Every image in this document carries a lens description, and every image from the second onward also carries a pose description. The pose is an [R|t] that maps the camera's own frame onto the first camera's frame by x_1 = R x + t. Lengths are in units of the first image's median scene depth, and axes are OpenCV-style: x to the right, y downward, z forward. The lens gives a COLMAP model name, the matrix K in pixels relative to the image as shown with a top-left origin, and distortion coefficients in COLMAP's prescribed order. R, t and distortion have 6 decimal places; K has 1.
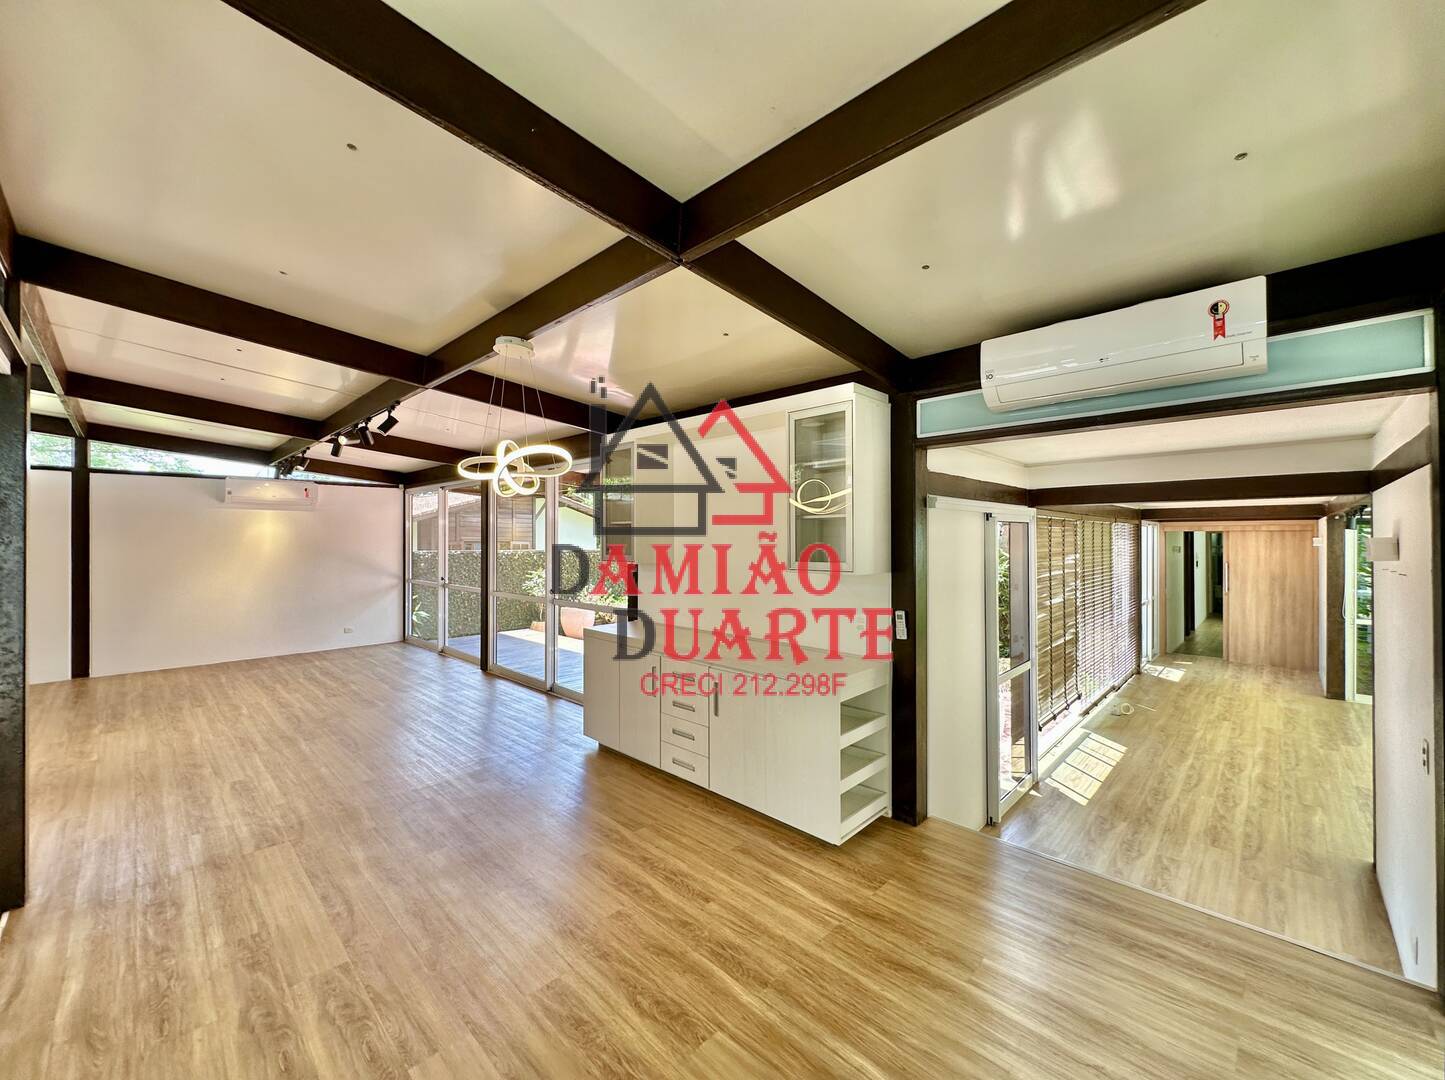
lens RADIAL K [[578.4, 0, 717.3], [0, 578.4, 537.2], [0, 0, 1]] dist [-0.005645, 0.001834]
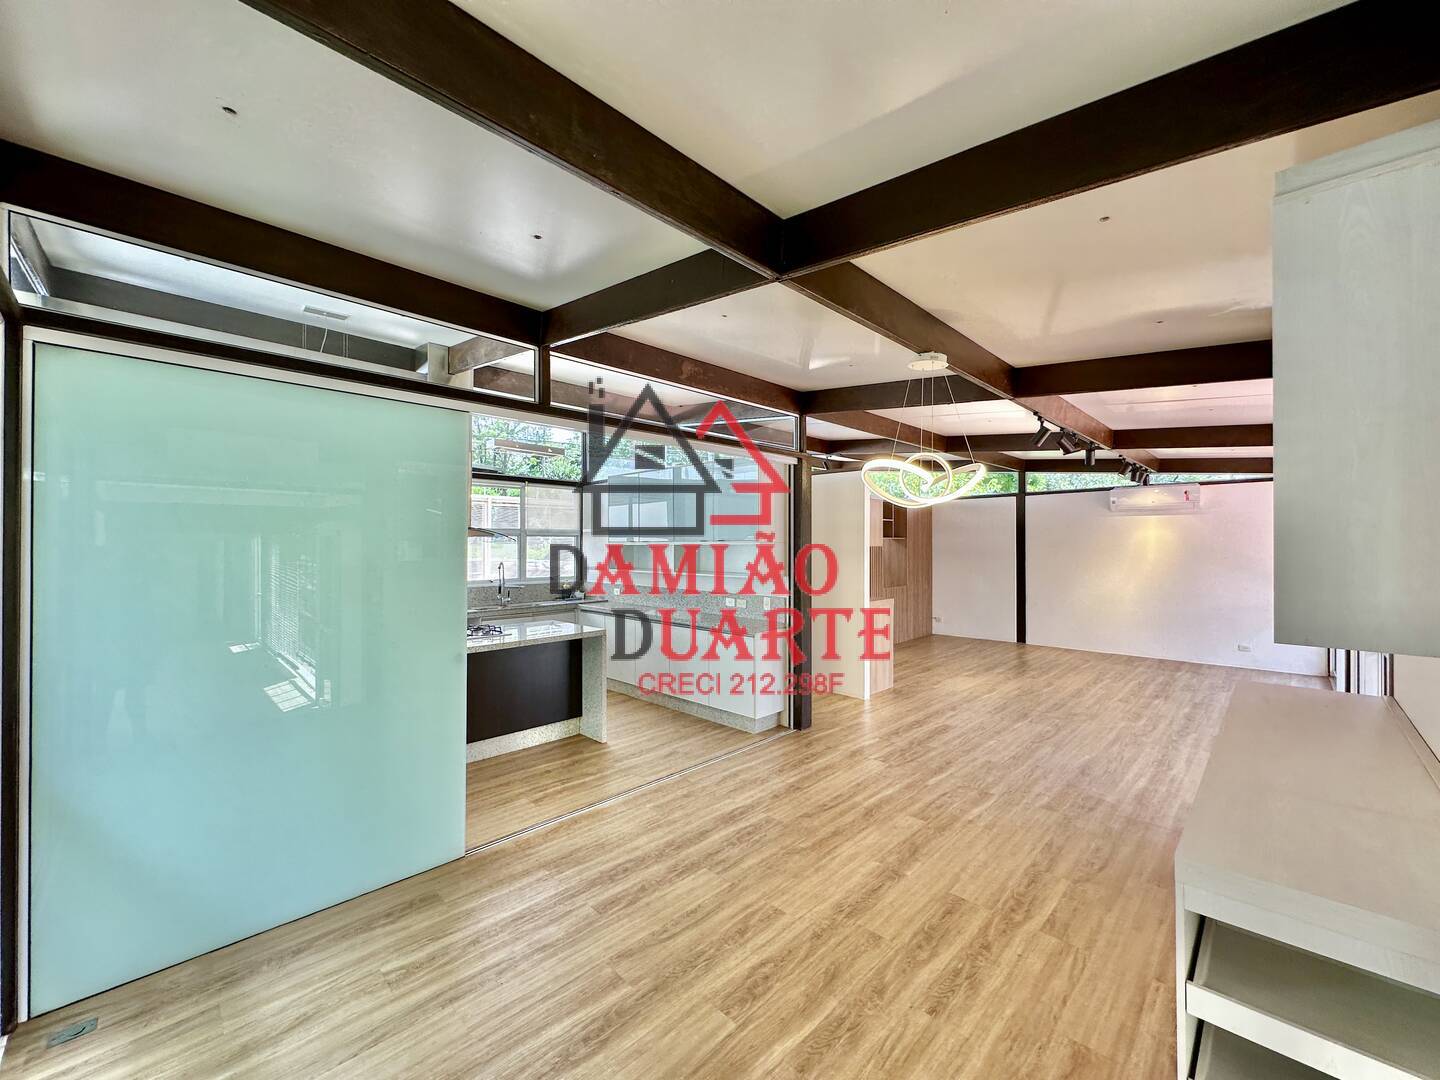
lens RADIAL K [[576.4, 0, 723.4], [0, 576.4, 539.3], [0, 0, 1]] dist [-0.005645, 0.001834]
pose [[-0.003194, -0.006495, -0.999974, 0.646098], [0.005108, 0.999966, -0.006511, -0.004988], [0.999982, -0.005129, -0.003161, 0.612126]]
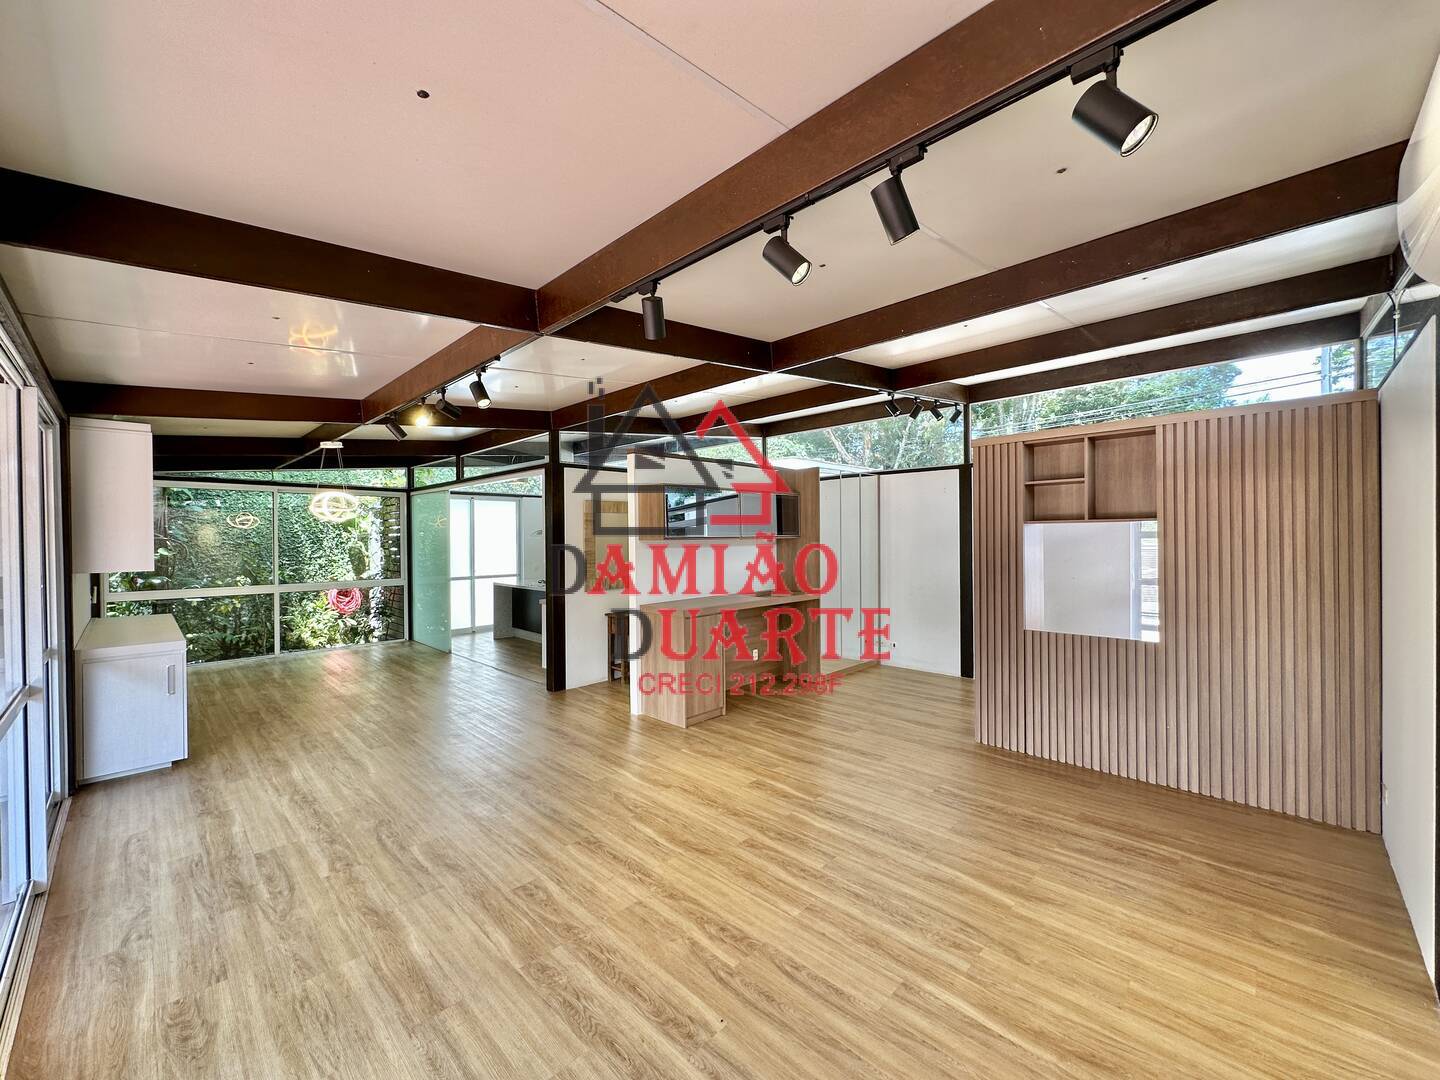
lens RADIAL K [[576.4, 0, 719.1], [0, 576.4, 537.7], [0, 0, 1]] dist [-0.005645, 0.001834]
pose [[-0.999977, 0.006559, 0.001918, -1.596117], [0.006555, 0.999976, -0.002303, 0.005734], [-0.001933, -0.002290, -0.999996, 2.831771]]
